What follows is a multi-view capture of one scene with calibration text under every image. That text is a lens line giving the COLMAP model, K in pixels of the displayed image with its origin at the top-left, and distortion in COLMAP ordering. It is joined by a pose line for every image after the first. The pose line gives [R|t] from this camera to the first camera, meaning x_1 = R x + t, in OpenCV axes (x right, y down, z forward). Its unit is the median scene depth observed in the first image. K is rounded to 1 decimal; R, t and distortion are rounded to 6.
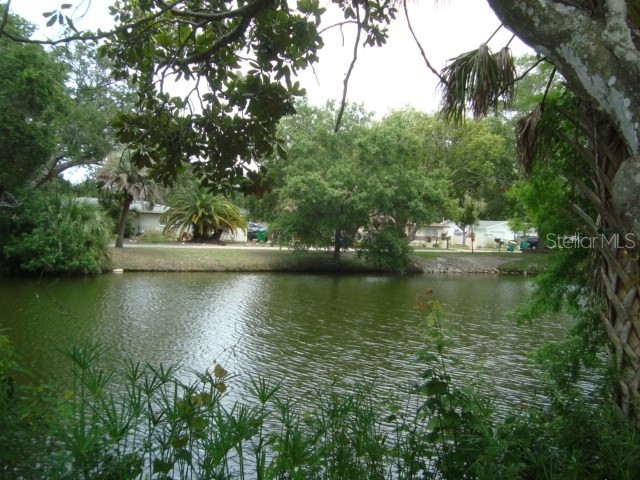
lens RADIAL K [[631.7, 0, 320.0], [0, 631.7, 240.0], [0, 0, 1]] dist [-0.189600, 0.221463]
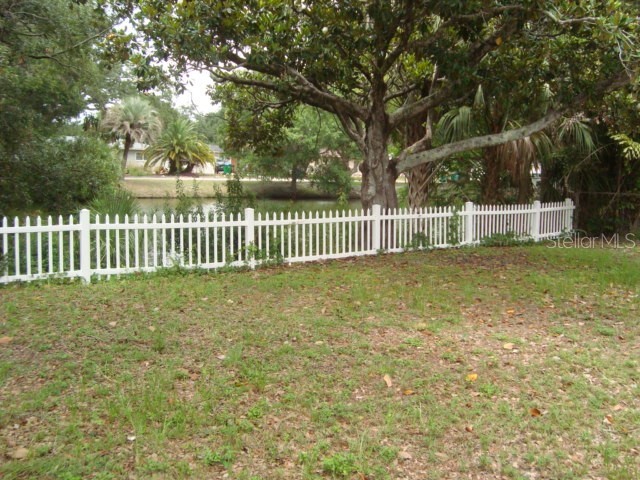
lens RADIAL K [[631.7, 0, 320.0], [0, 631.7, 240.0], [0, 0, 1]] dist [-0.189600, 0.221463]
pose [[0.996705, -0.009609, 0.080540, -0.020683], [0.000839, 0.994127, 0.108219, -0.002009], [-0.081107, -0.107795, 0.990859, -0.225219]]
